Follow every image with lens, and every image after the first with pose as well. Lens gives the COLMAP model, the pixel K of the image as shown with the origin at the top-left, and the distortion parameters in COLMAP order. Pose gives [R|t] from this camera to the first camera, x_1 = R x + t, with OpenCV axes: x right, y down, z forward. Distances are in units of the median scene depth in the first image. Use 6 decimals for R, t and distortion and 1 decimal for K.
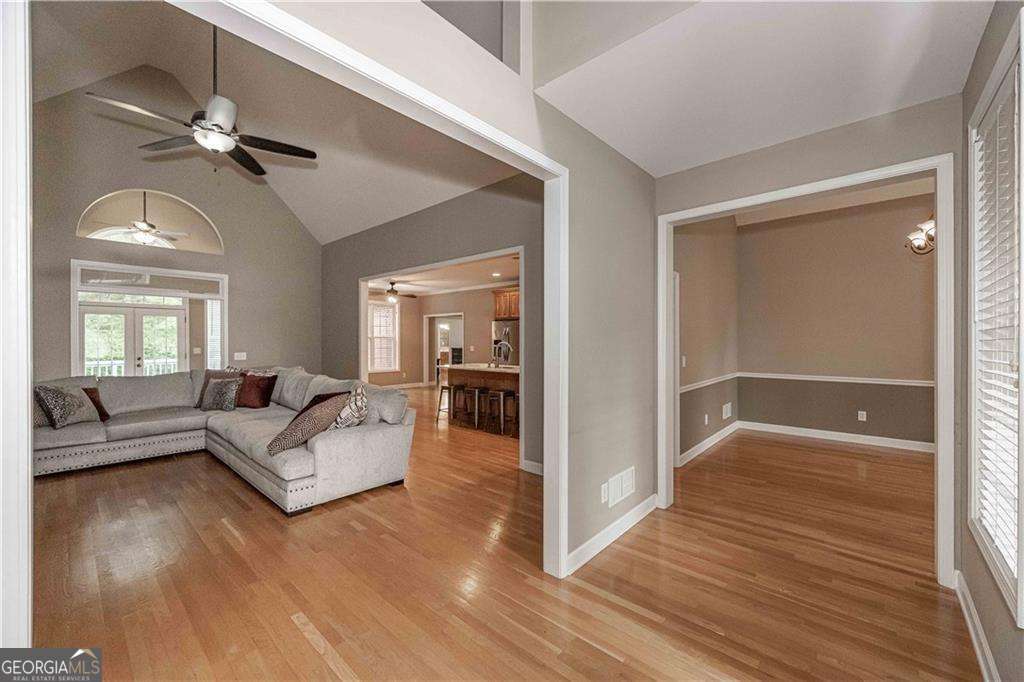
lens RADIAL K [[405.5, 0, 519.8], [0, 405.5, 345.6], [0, 0, 1]] dist [0.000839, 0.000067]
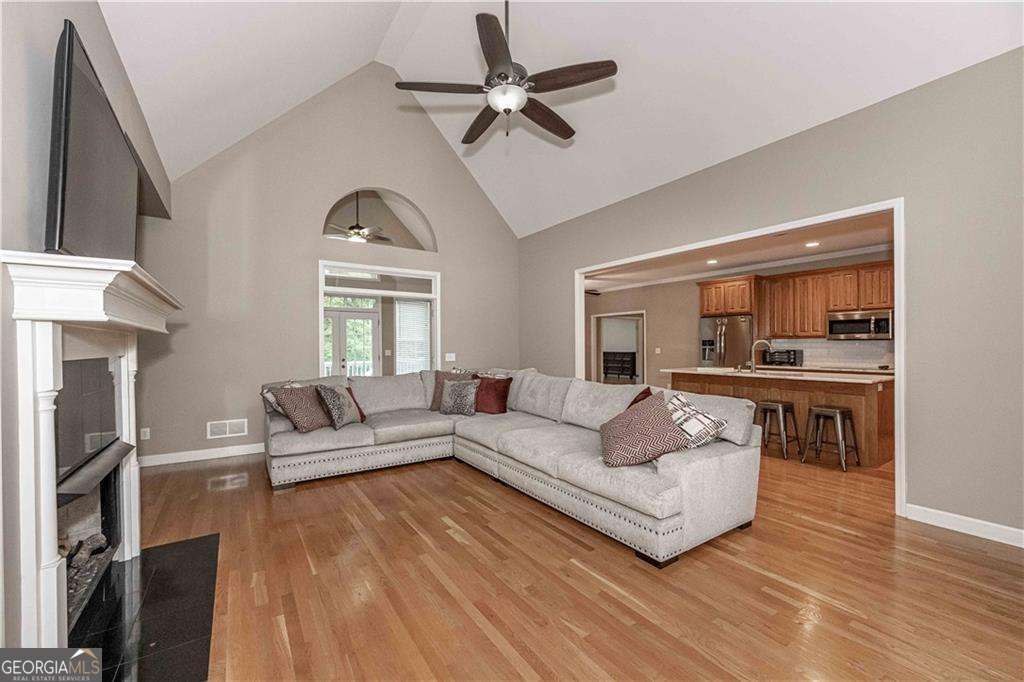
lens RADIAL K [[412.1, 0, 522.3], [0, 412.1, 352.4], [0, 0, 1]] dist [0.000745, 0.000017]
pose [[0.971152, 0.000434, -0.238461, -0.367949], [0.000256, 0.999996, 0.002861, 0.015204], [0.238461, -0.002840, 0.971148, 0.121719]]
